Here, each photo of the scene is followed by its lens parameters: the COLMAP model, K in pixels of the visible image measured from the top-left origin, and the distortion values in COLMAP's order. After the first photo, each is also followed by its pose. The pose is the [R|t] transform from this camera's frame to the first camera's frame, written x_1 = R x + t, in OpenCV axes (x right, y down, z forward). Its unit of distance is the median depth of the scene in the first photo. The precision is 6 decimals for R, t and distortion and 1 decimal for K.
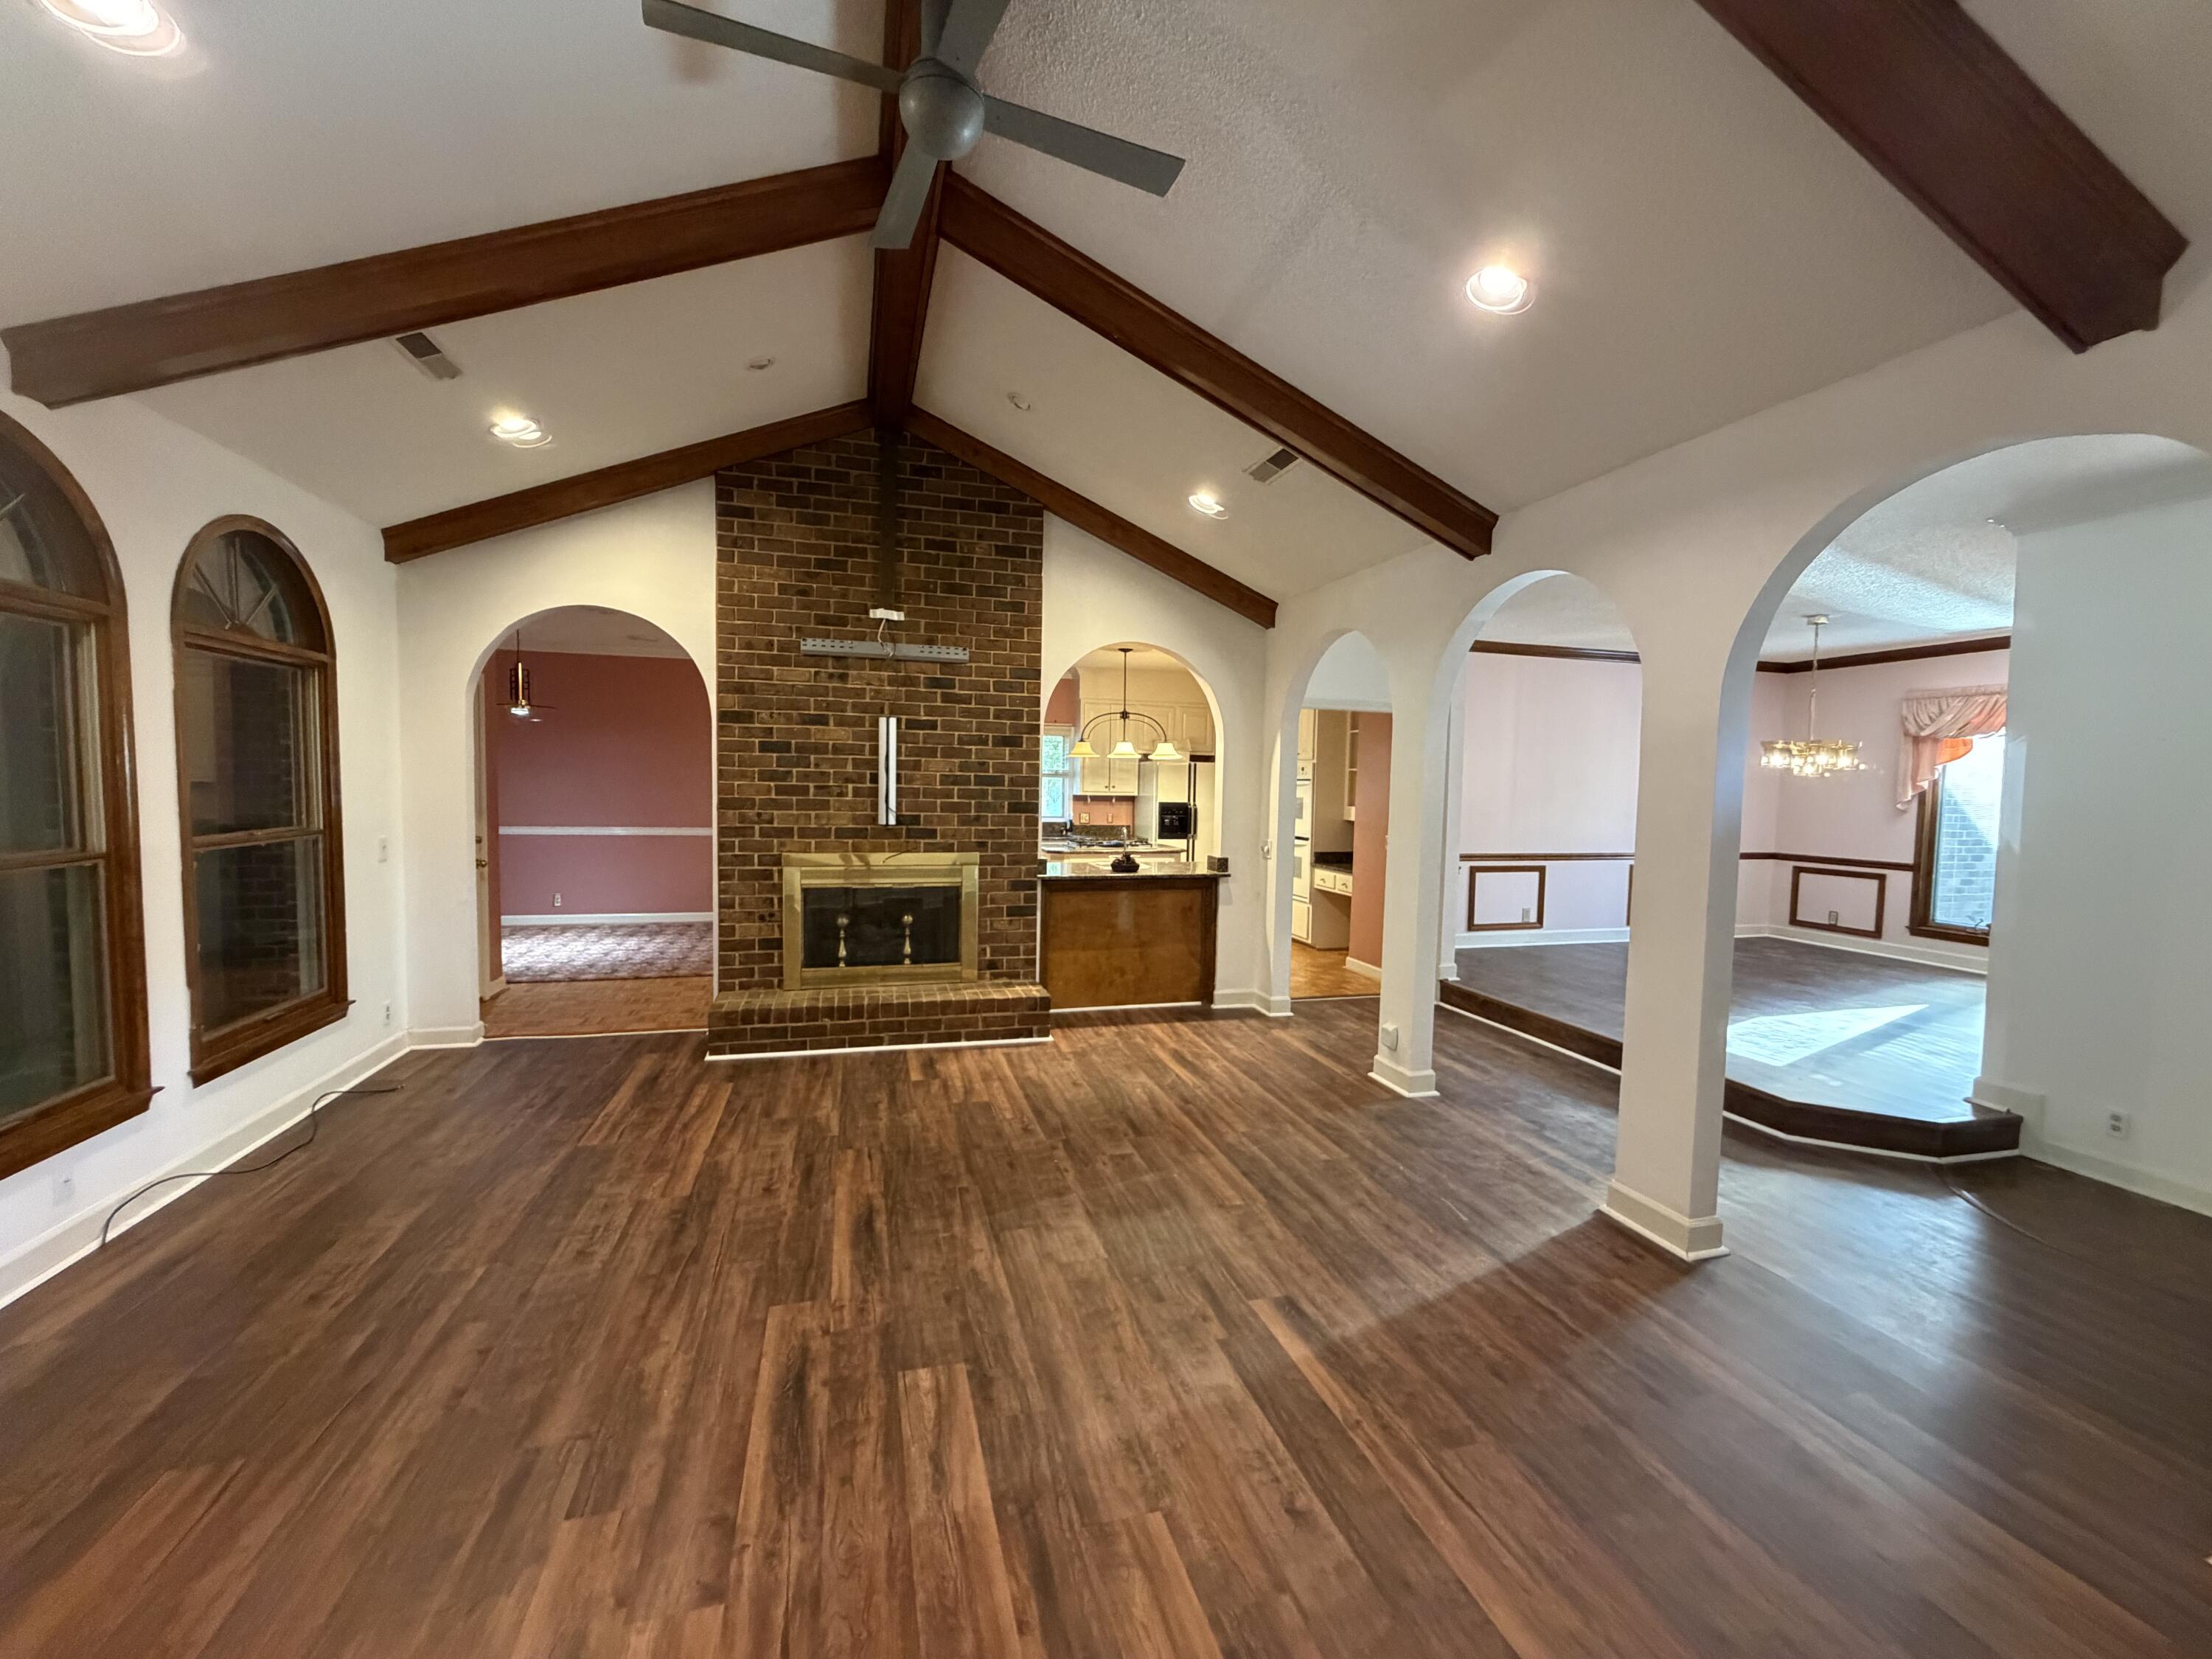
lens RADIAL K [[882.2, 0, 1098.7], [0, 882.2, 830.4], [0, 0, 1]] dist [-0.002380, -0.000412]
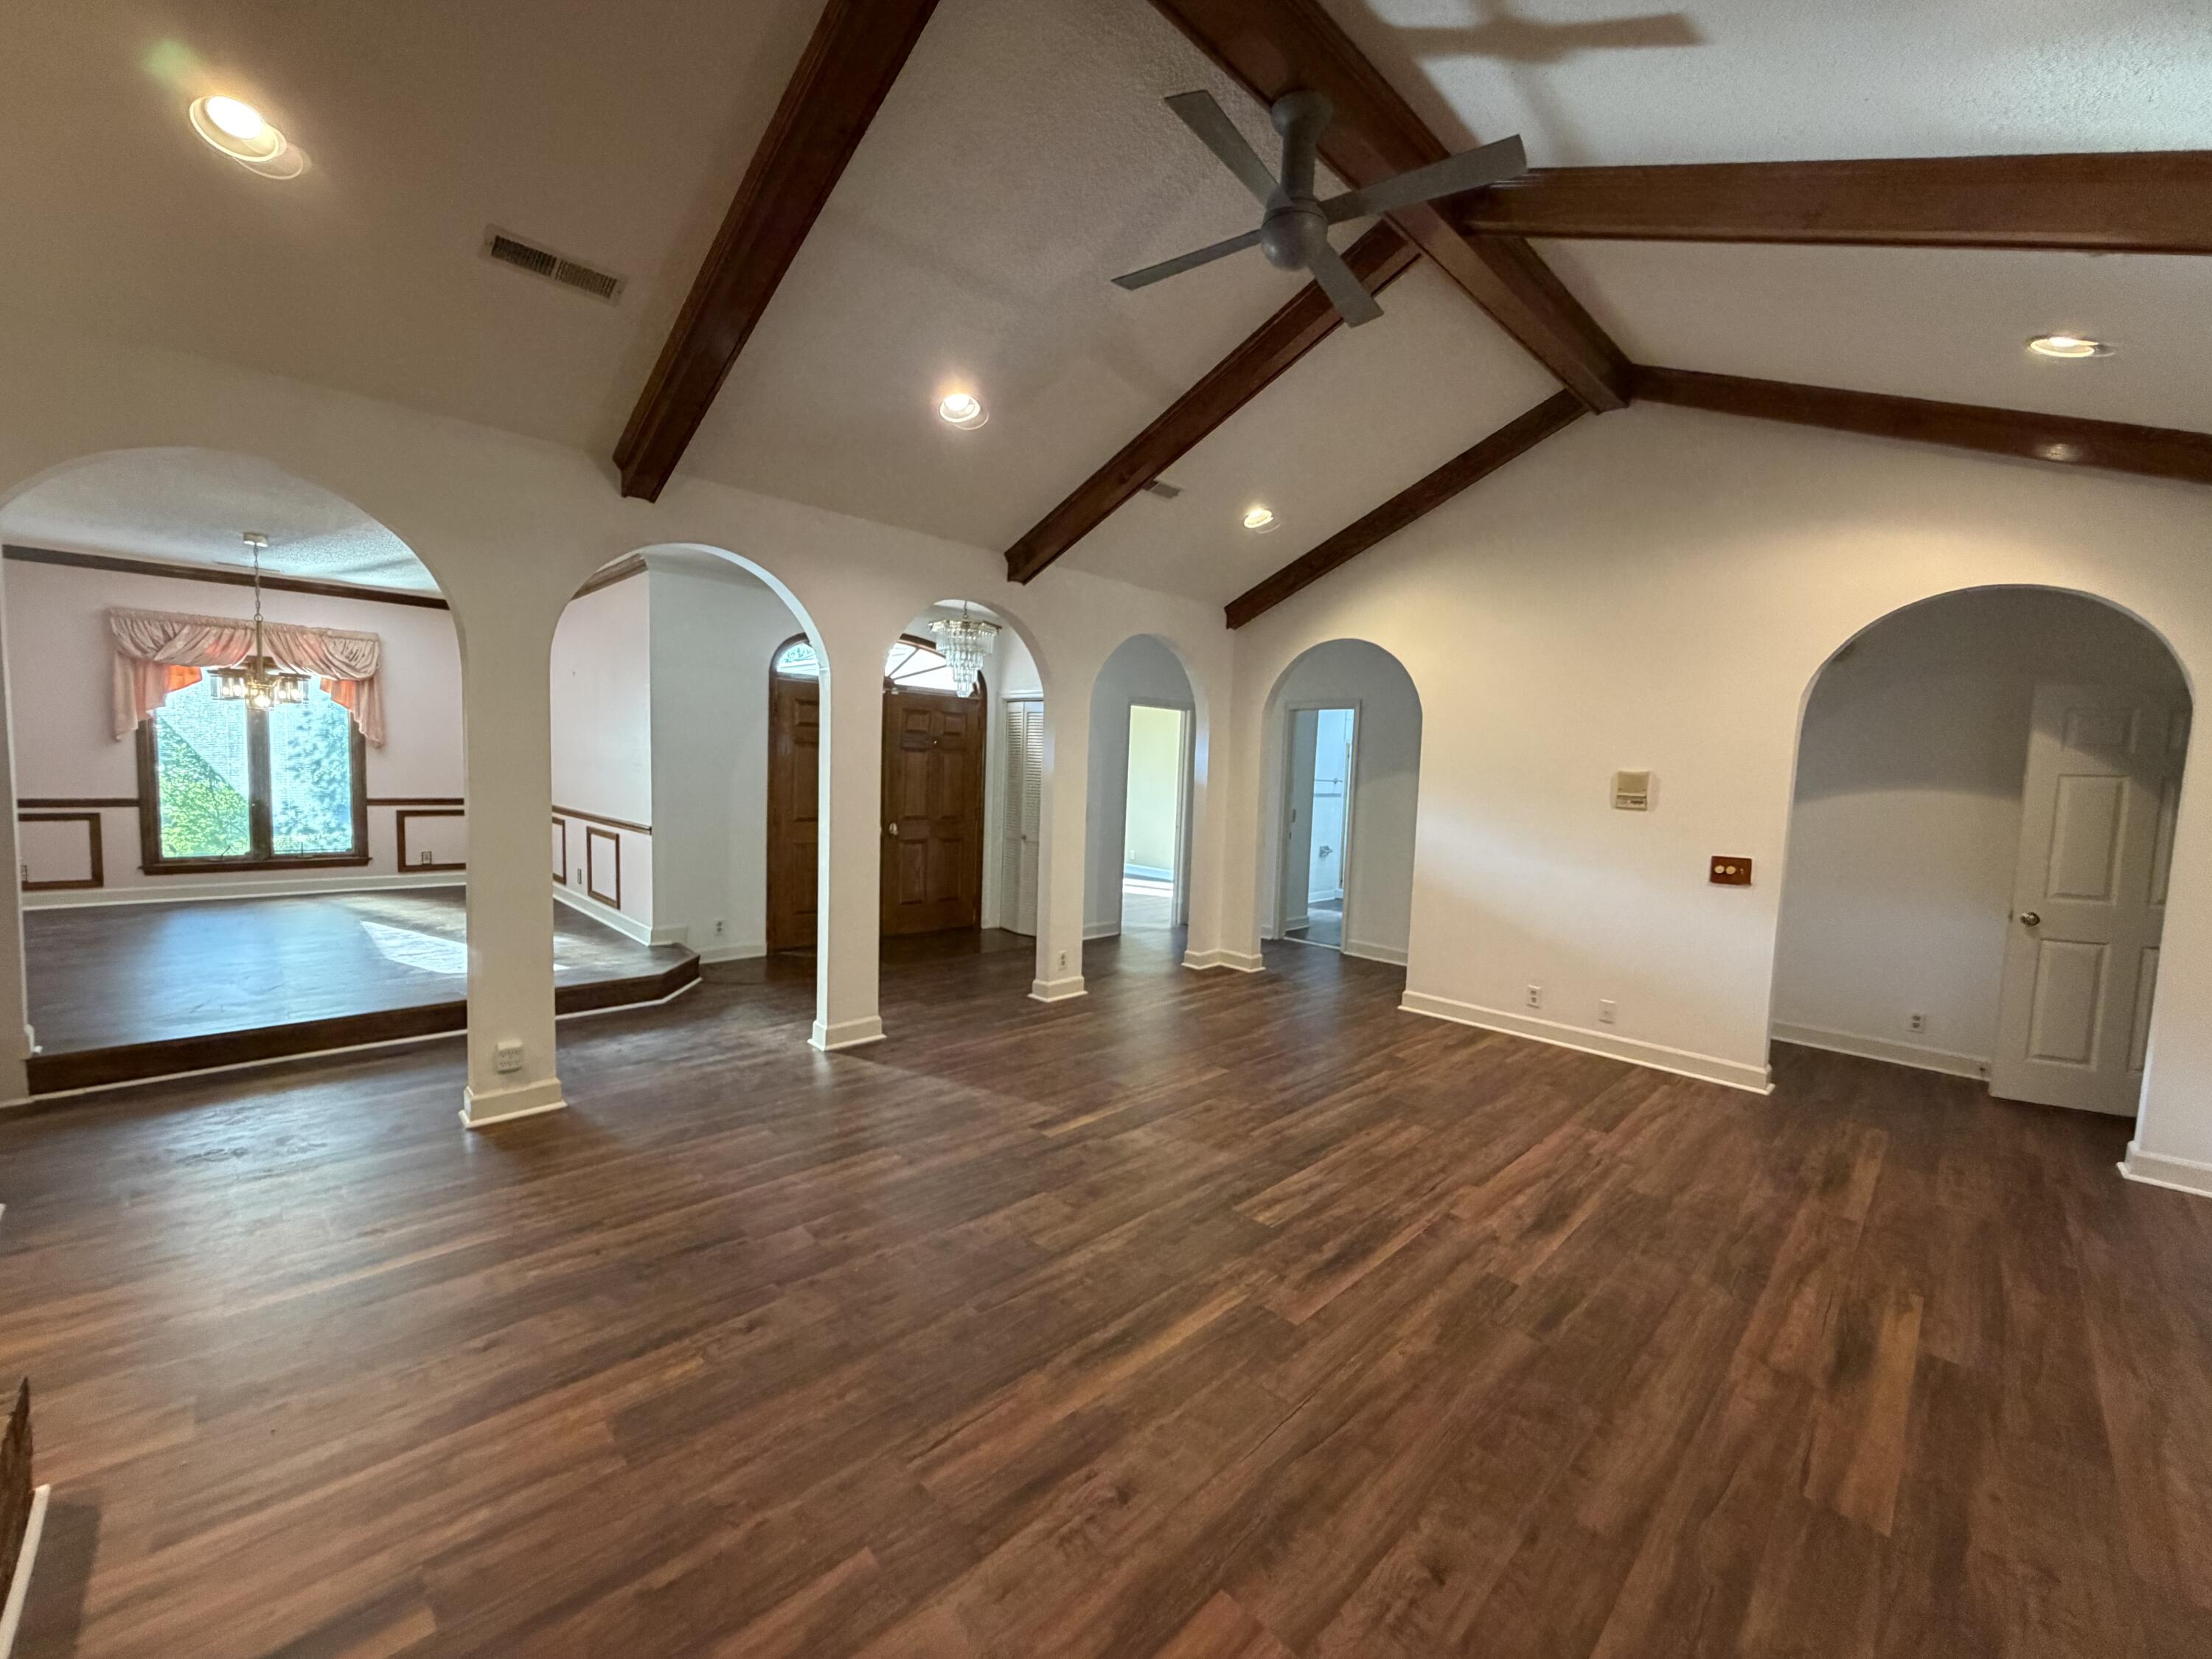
lens RADIAL K [[882.2, 0, 1098.7], [0, 882.2, 830.4], [0, 0, 1]] dist [-0.002380, -0.000412]
pose [[-0.479389, -0.104616, 0.871345, -0.731967], [0.003475, 0.992635, 0.121090, -0.074729], [-0.877596, 0.061077, -0.475495, 1.128458]]
